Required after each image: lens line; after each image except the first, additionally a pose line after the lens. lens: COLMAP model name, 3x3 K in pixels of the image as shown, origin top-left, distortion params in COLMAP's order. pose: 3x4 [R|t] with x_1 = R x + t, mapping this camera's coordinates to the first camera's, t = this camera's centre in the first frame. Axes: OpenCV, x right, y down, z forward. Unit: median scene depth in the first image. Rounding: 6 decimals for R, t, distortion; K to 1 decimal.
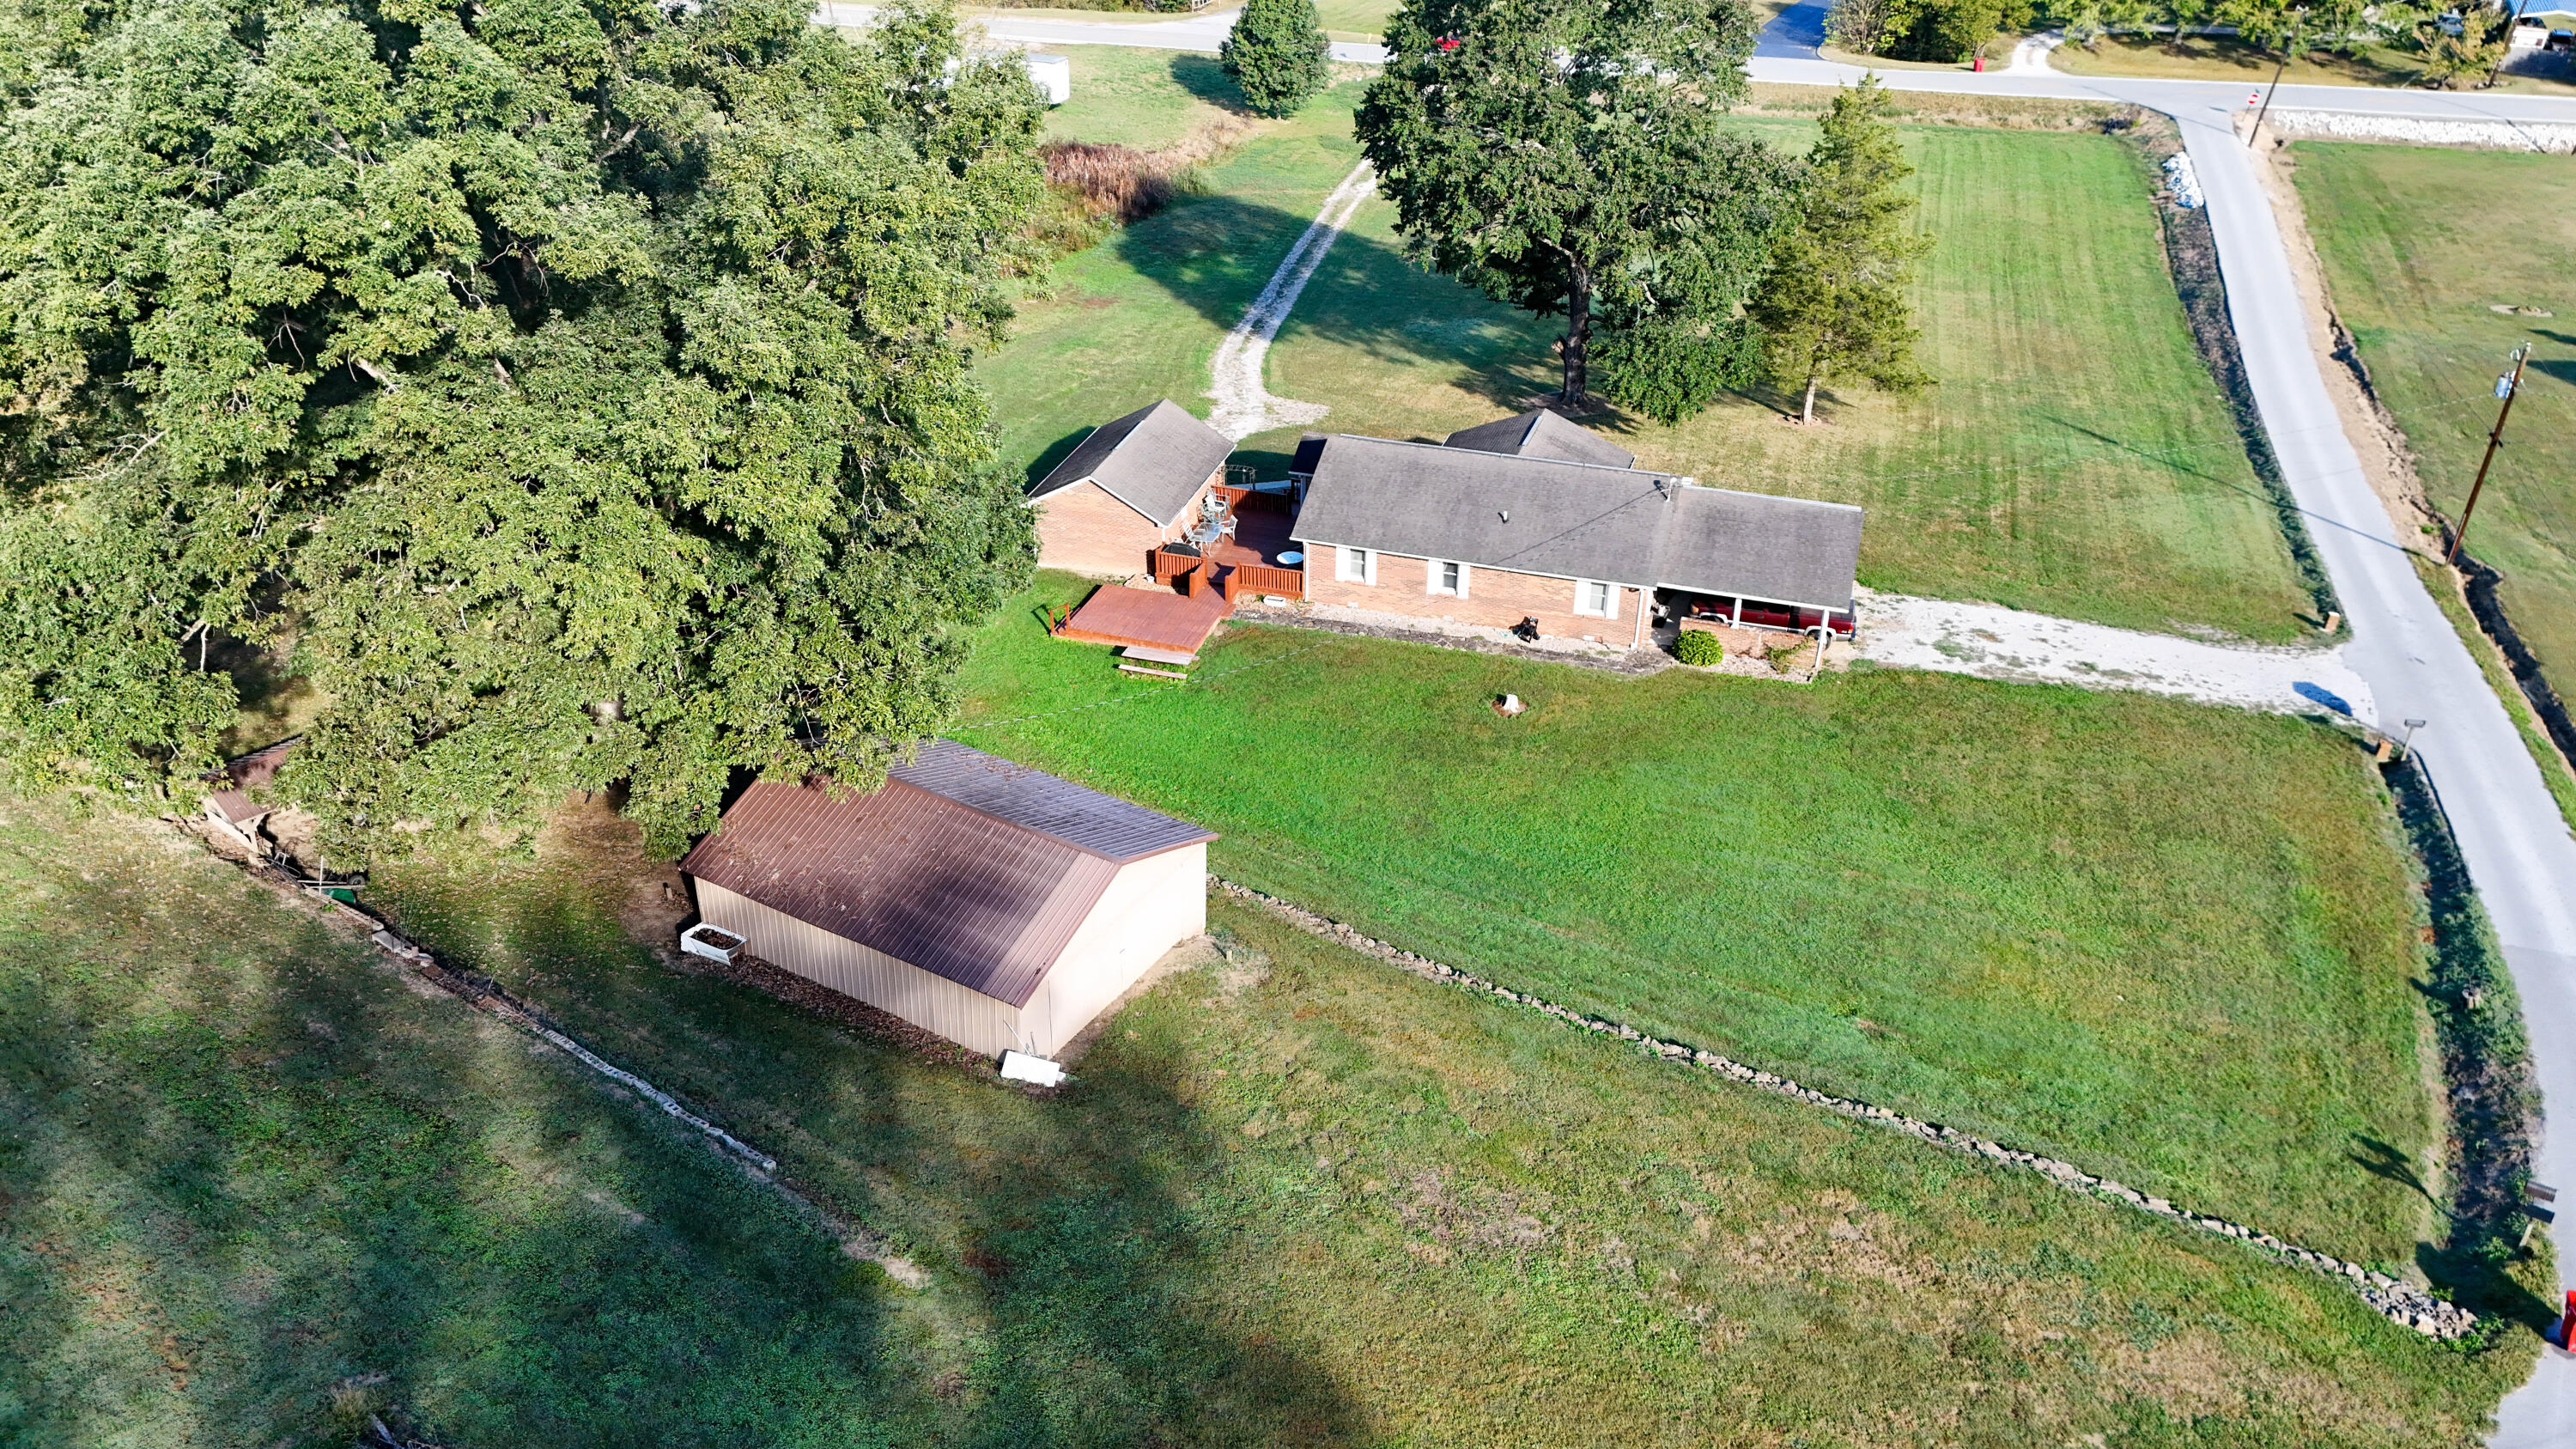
lens RADIAL K [[1886.0, 0, 1288.0], [0, 1886.0, 724.5], [0, 0, 1]] dist [0.091408, -0.111600]
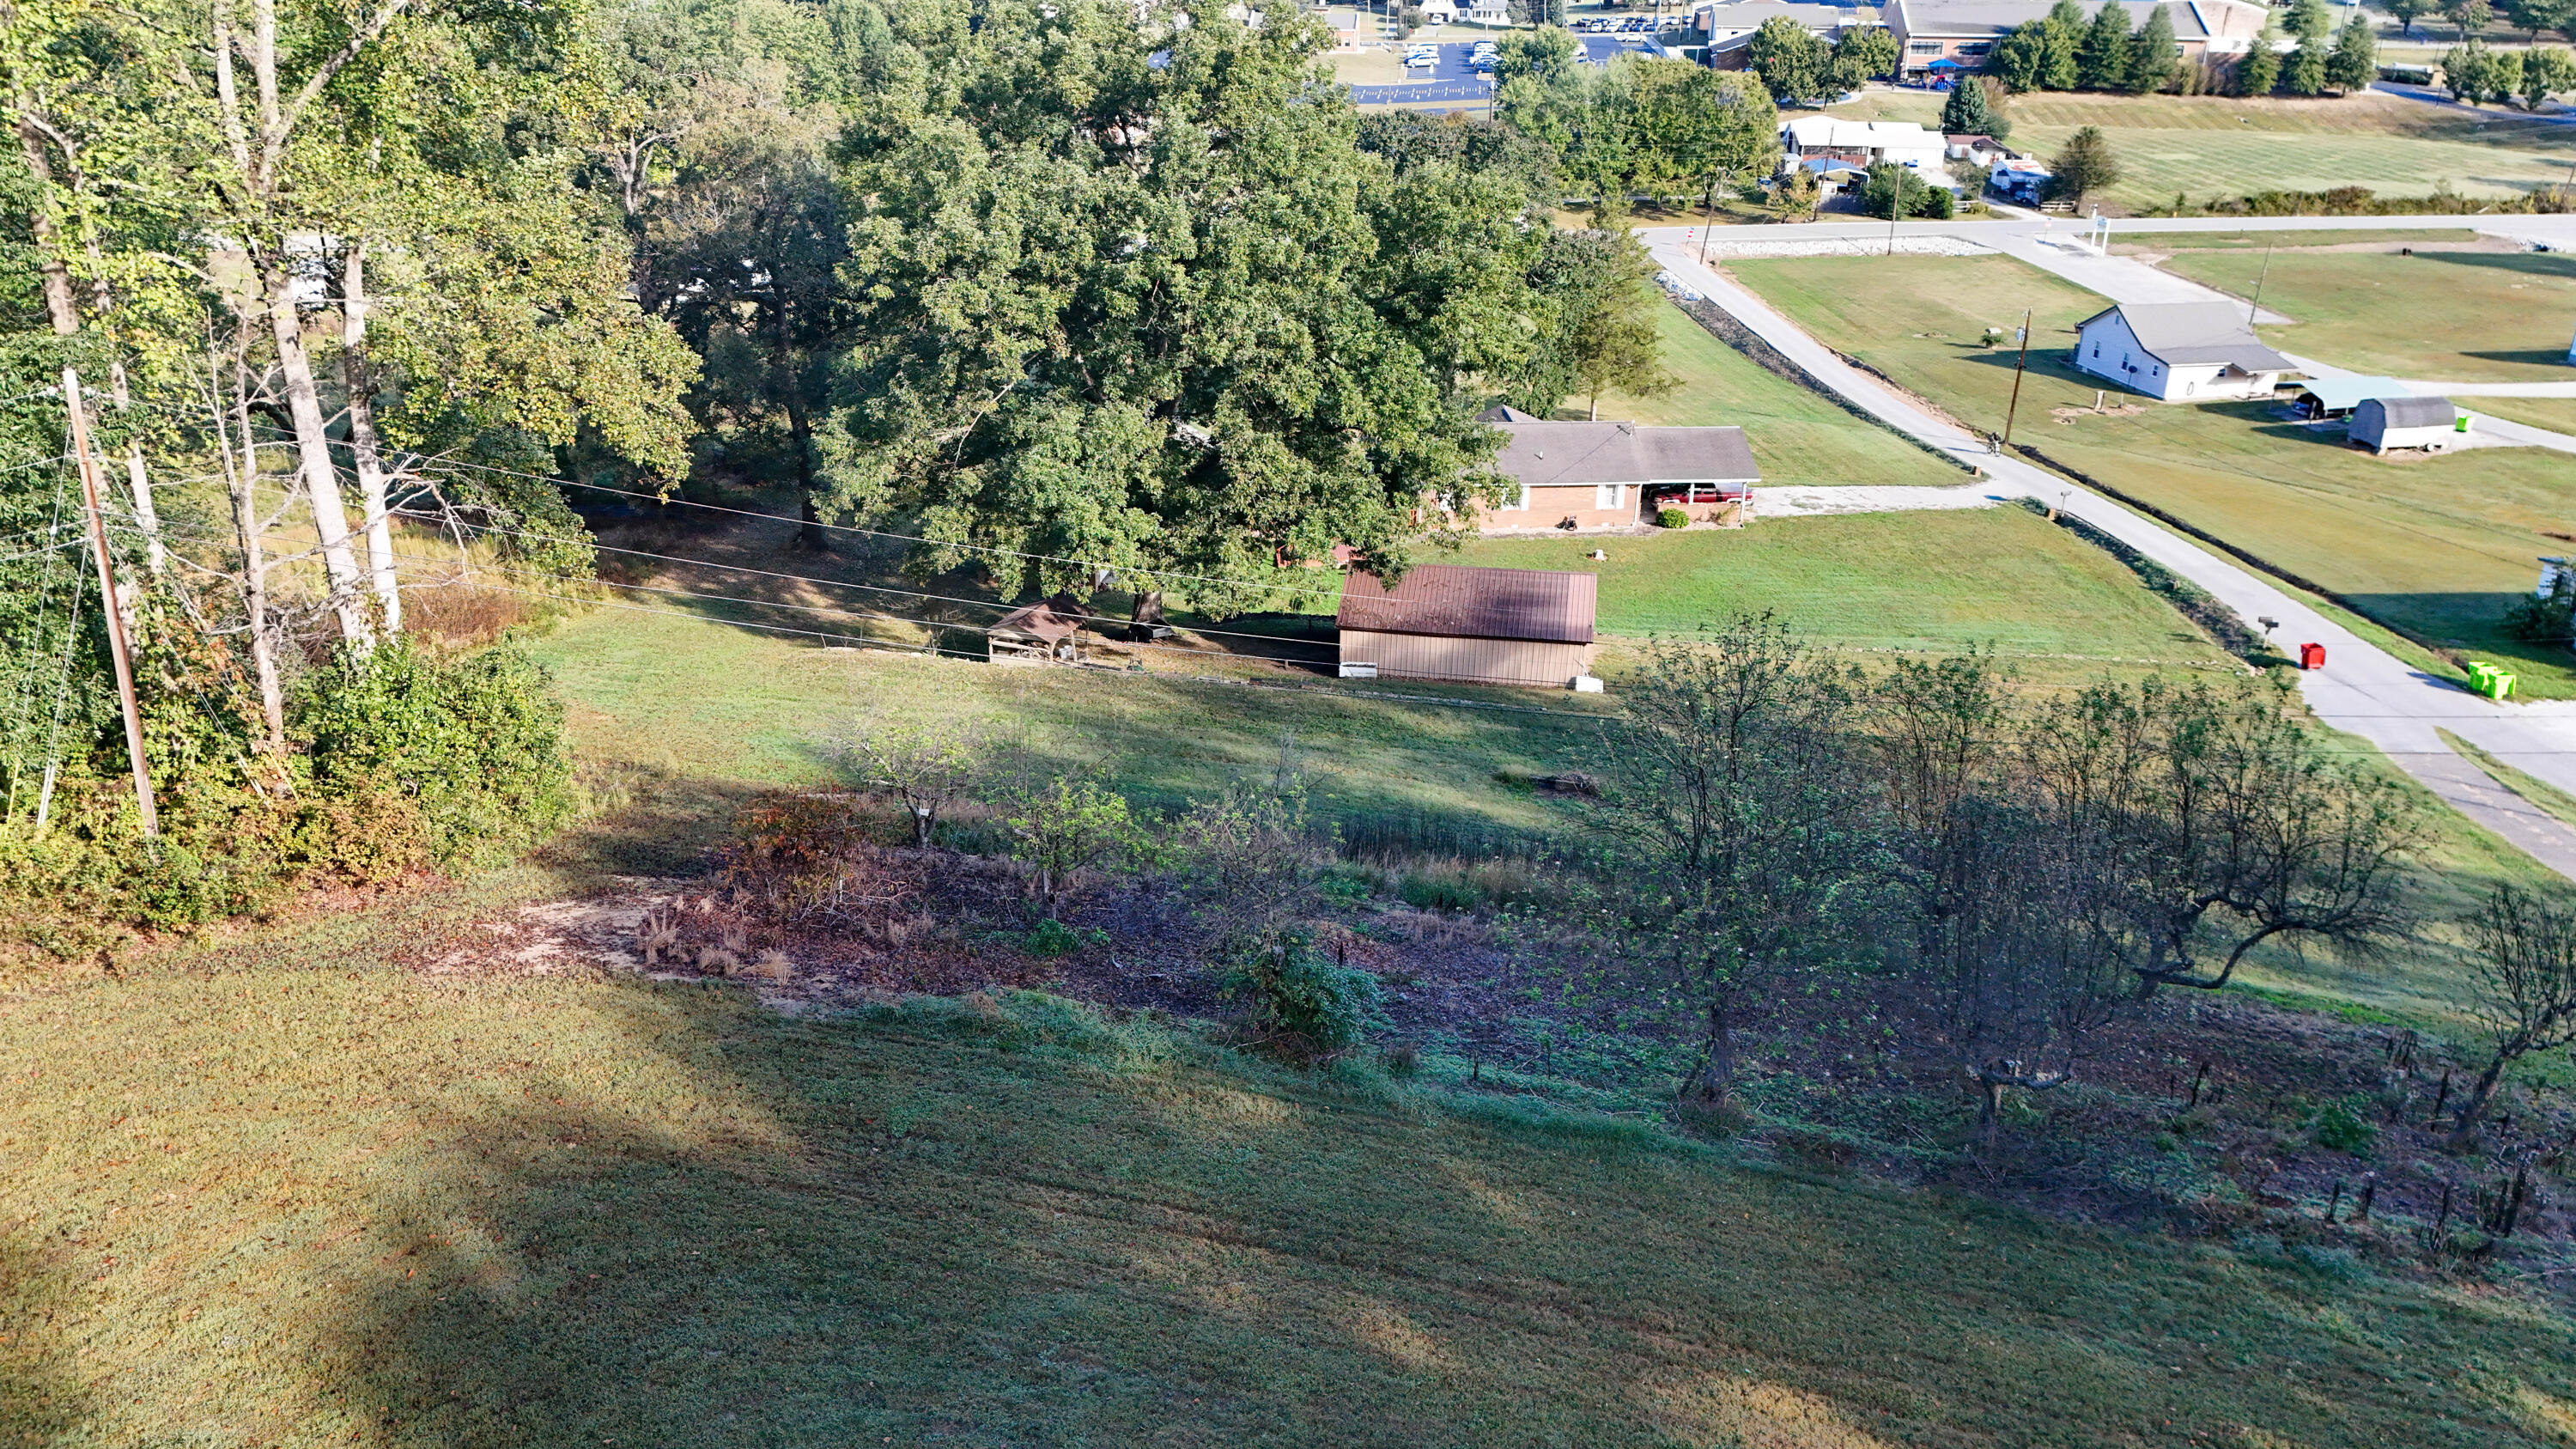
lens RADIAL K [[1886.0, 0, 1288.0], [0, 1886.0, 724.5], [0, 0, 1]] dist [0.091408, -0.111600]
pose [[0.925628, -0.142271, 0.350673, -0.665915], [0.183409, 0.979192, -0.086856, 0.207053], [-0.331019, 0.144713, 0.932462, -0.356952]]
